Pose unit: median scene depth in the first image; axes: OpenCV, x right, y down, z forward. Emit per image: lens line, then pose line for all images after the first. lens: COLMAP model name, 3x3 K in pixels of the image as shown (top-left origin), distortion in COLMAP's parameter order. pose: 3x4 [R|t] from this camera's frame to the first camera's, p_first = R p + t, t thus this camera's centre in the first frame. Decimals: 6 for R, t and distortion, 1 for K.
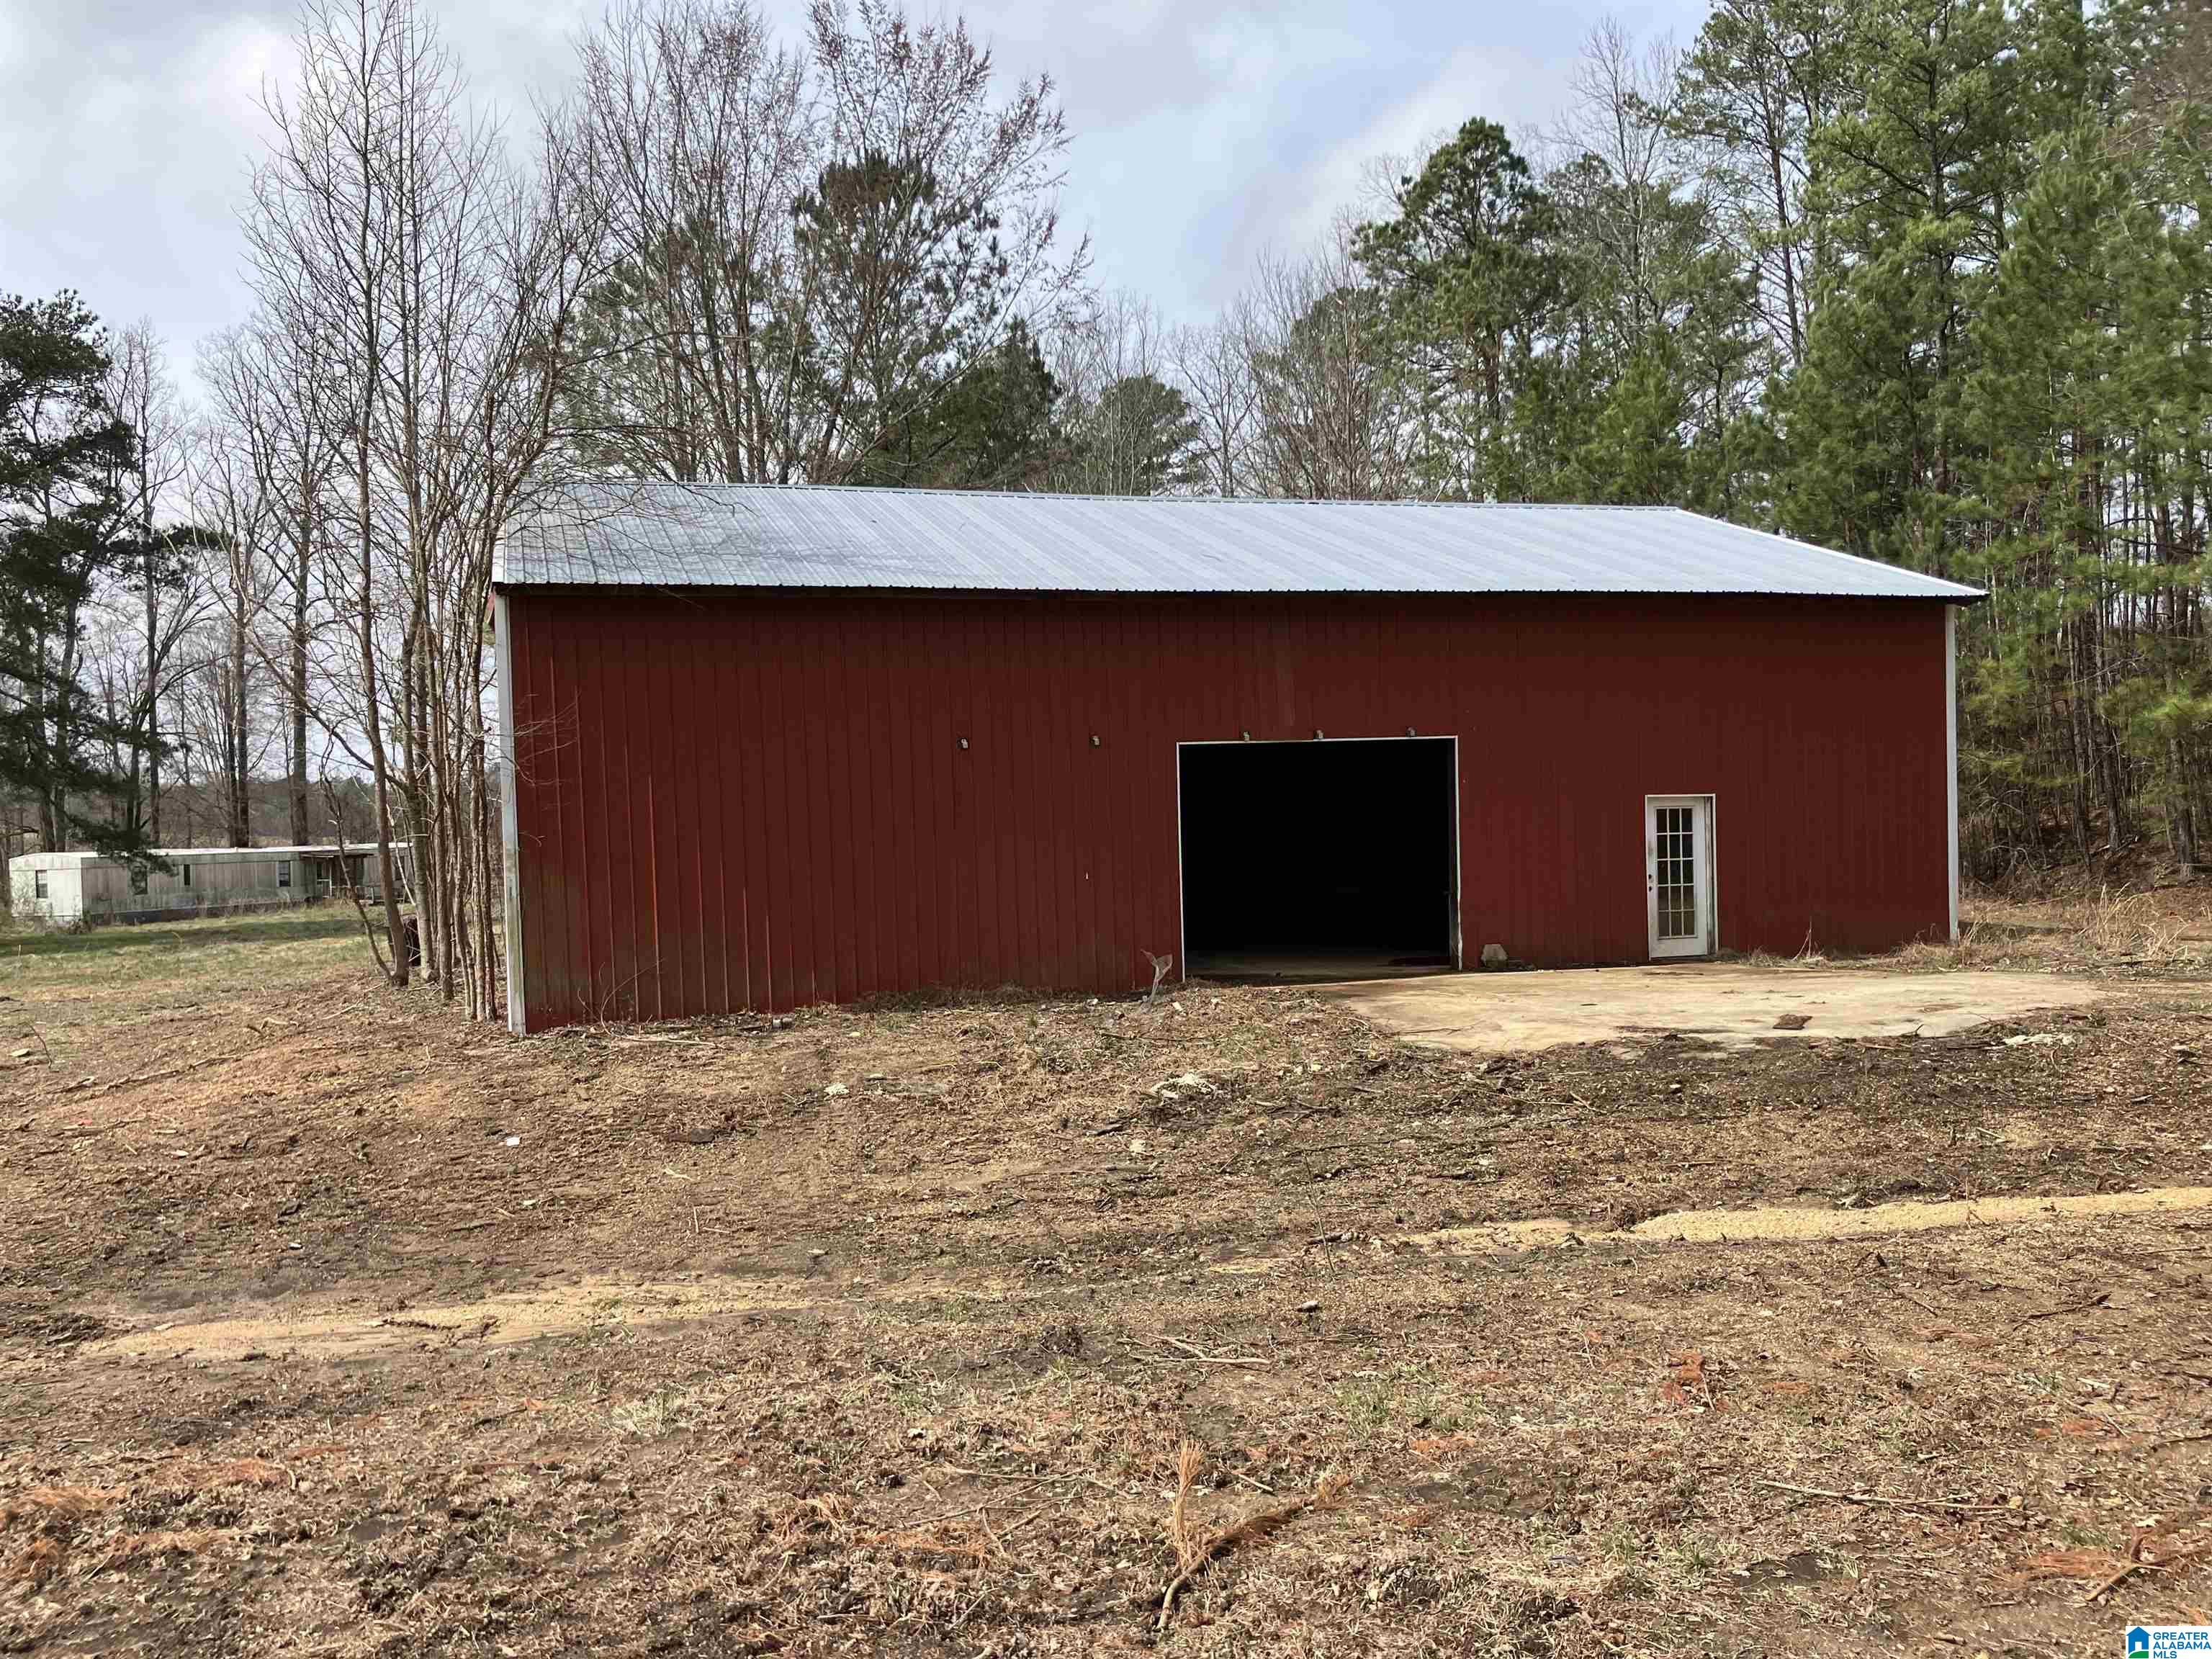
lens RADIAL K [[1845.4, 0, 1129.1], [0, 1845.4, 837.1], [0, 0, 1]] dist [0.032718, -0.031641]
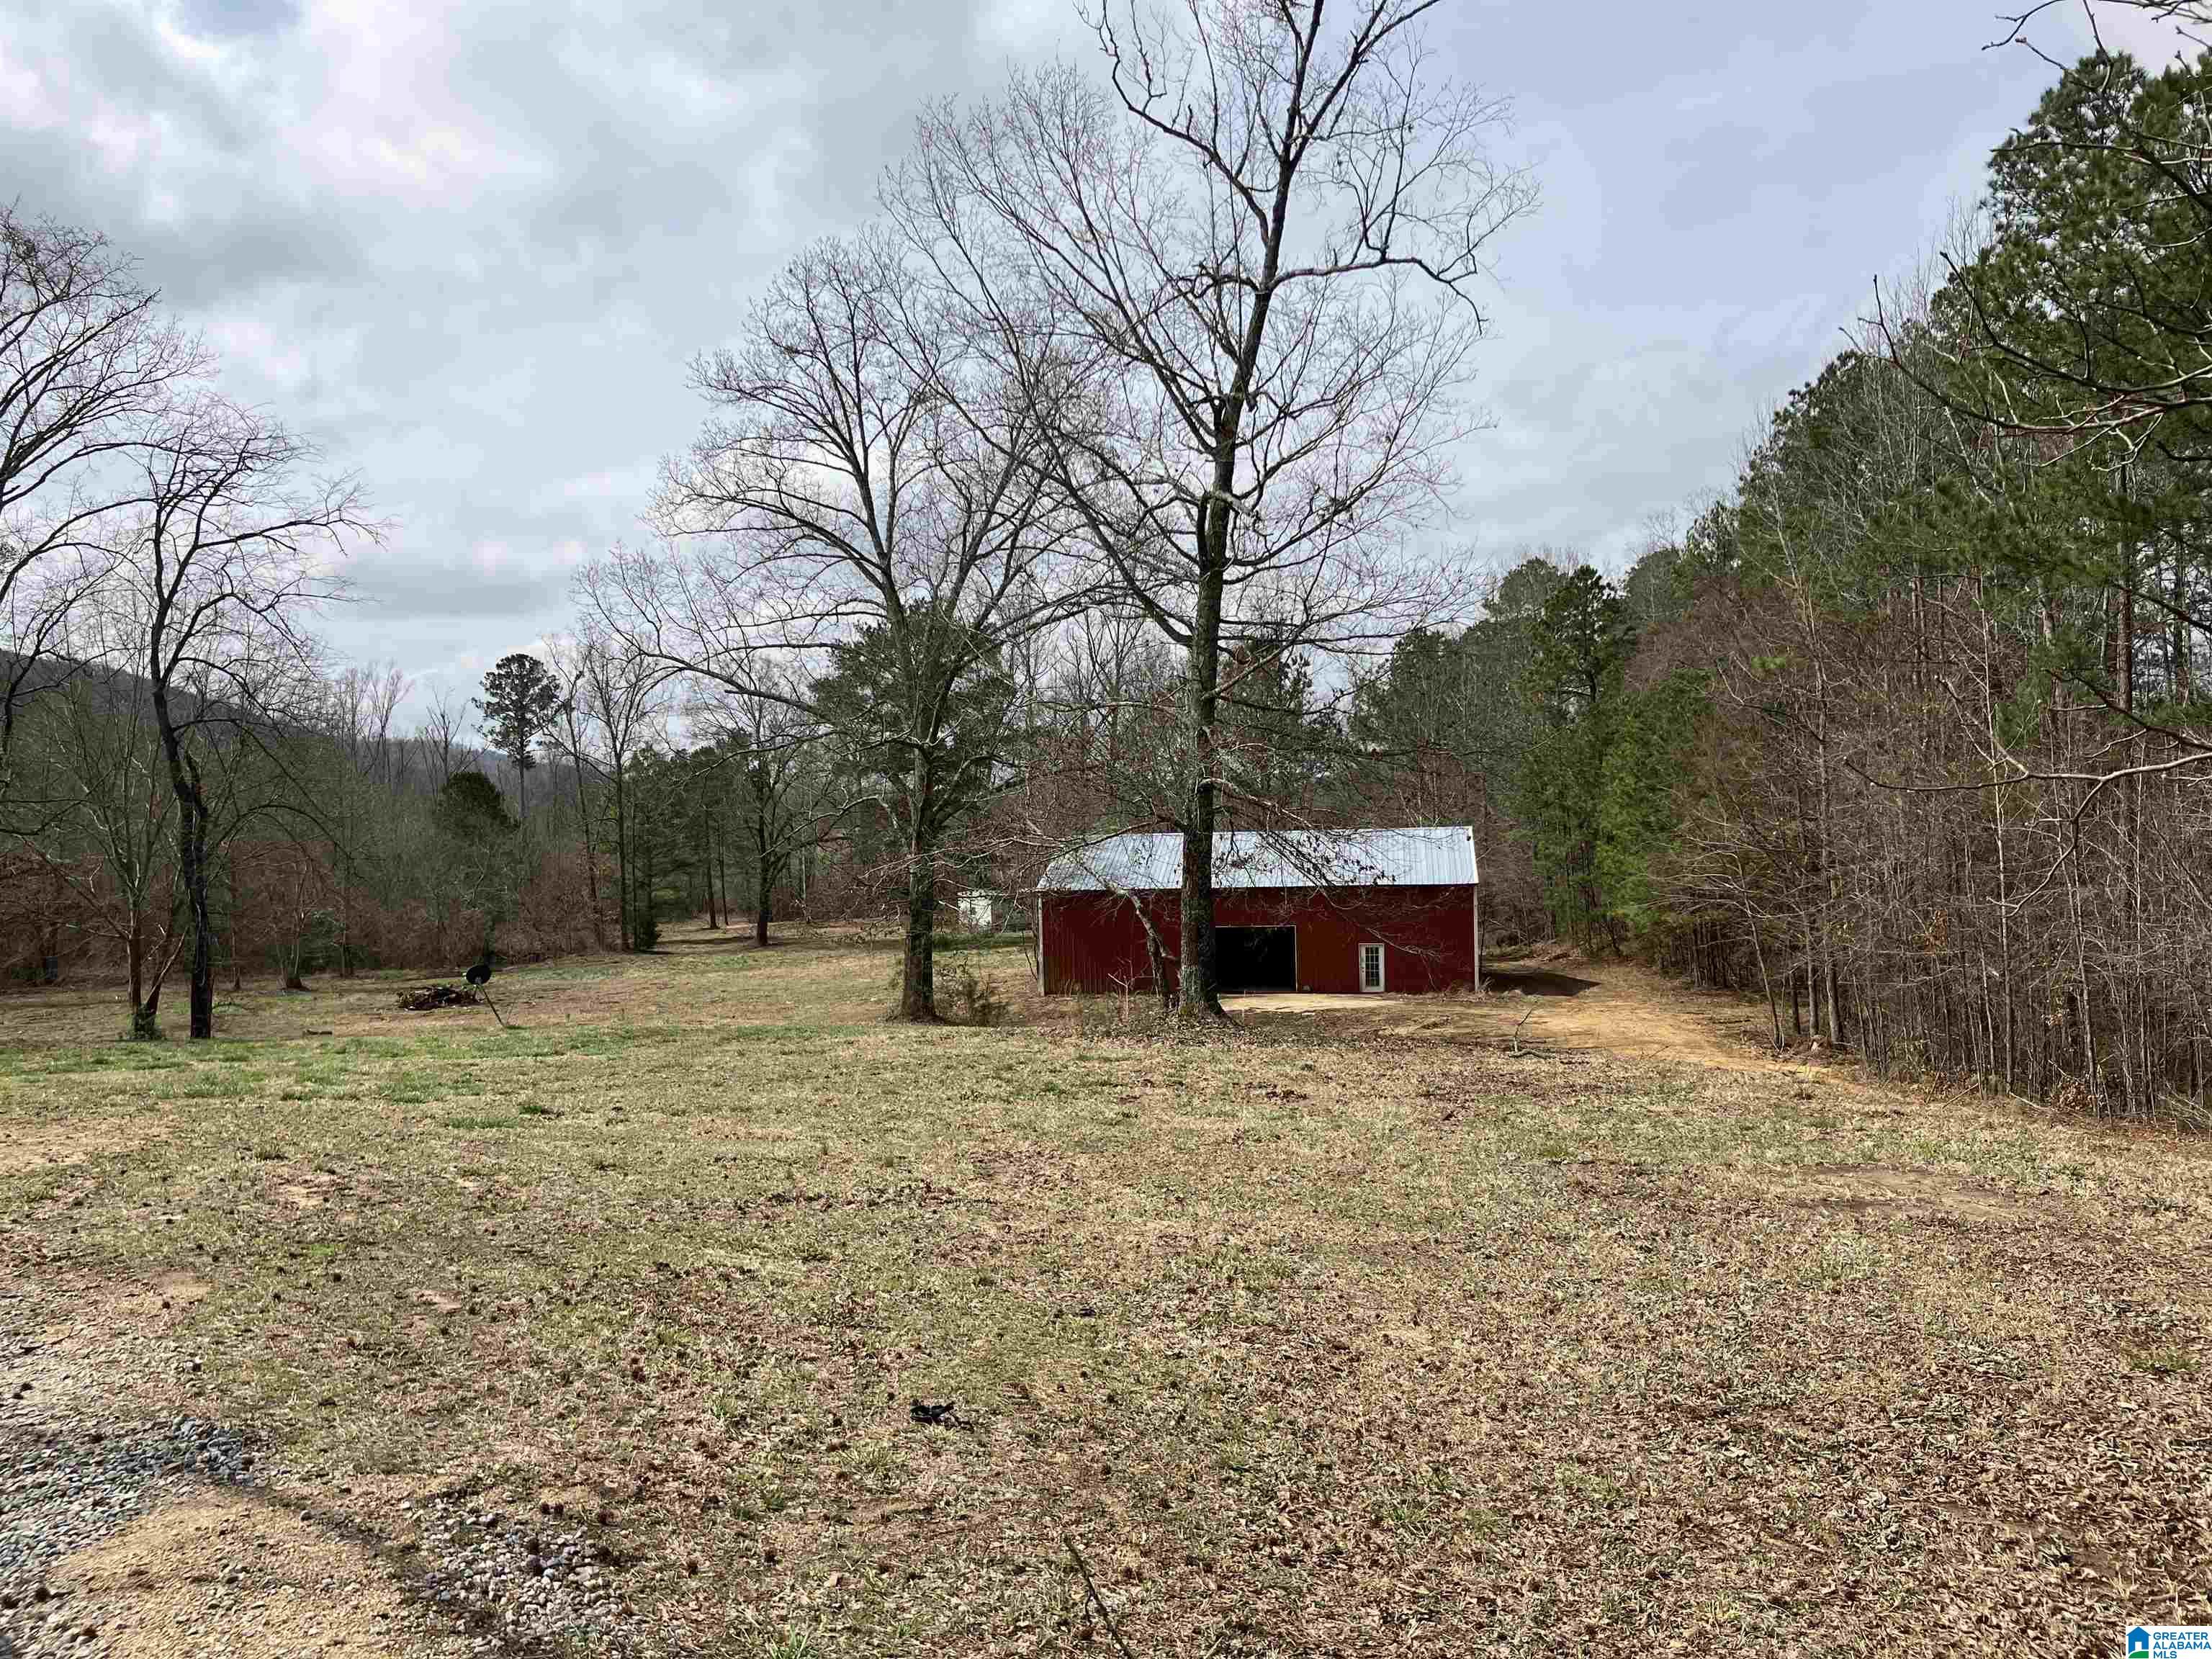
lens RADIAL K [[1845.4, 0, 1119.7], [0, 1845.4, 848.9], [0, 0, 1]] dist [0.032718, -0.031641]
pose [[0.896128, 0.015597, -0.443522, 1.356491], [-0.008116, 0.999791, 0.018761, -0.250474], [0.443722, -0.013213, 0.896067, -2.192181]]
